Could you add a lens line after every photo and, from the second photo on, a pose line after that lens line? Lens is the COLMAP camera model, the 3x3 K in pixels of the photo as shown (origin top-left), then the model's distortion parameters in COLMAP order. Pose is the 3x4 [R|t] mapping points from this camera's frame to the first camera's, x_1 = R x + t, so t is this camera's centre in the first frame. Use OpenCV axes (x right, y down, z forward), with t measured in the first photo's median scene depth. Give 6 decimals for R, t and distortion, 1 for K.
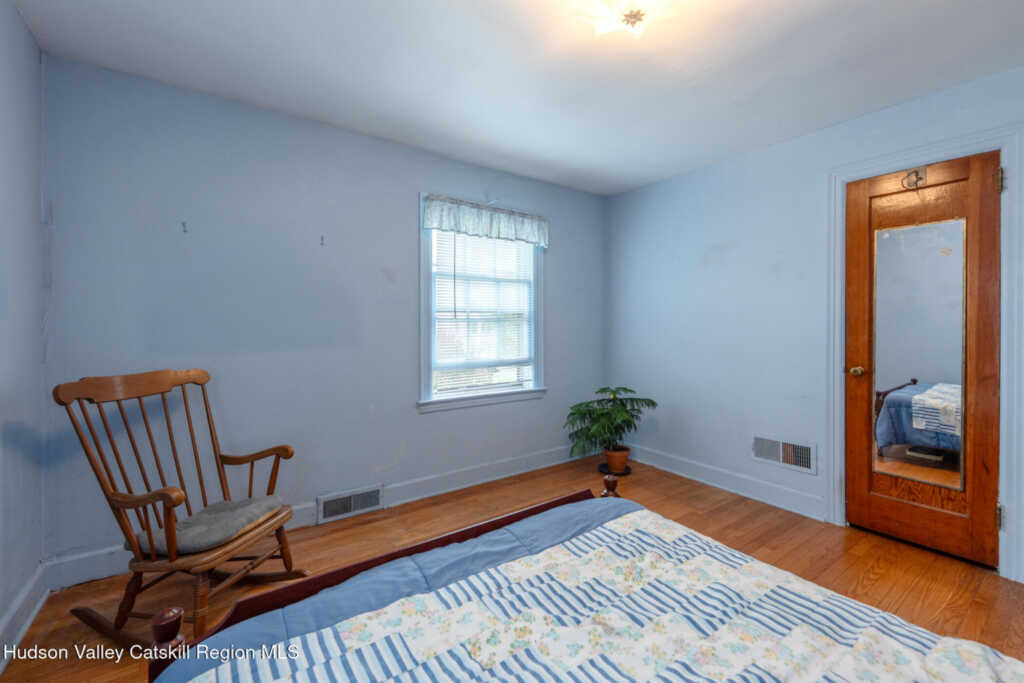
lens RADIAL K [[430.1, 0, 509.8], [0, 430.1, 322.8], [0, 0, 1]] dist [-0.000043, -0.000089]
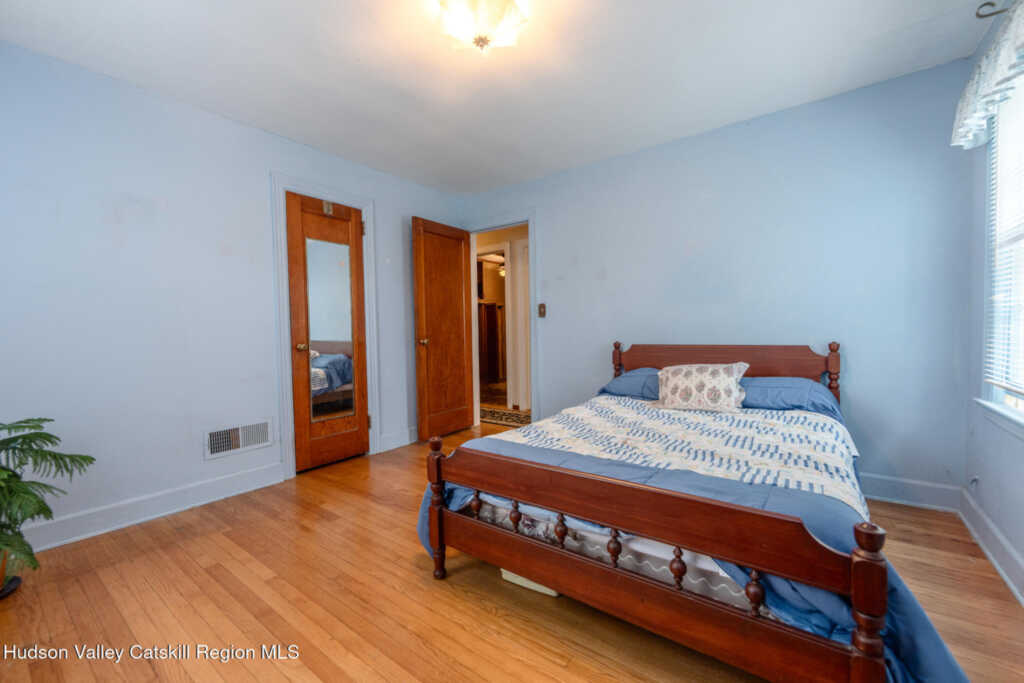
lens RADIAL K [[408.9, 0, 528.1], [0, 408.9, 341.9], [0, 0, 1]] dist [0.000094, -0.000029]
pose [[-0.320401, -0.028018, 0.946867, -0.530240], [0.015540, 0.999273, 0.034827, 0.064975], [-0.947154, 0.025873, -0.319733, 0.758266]]
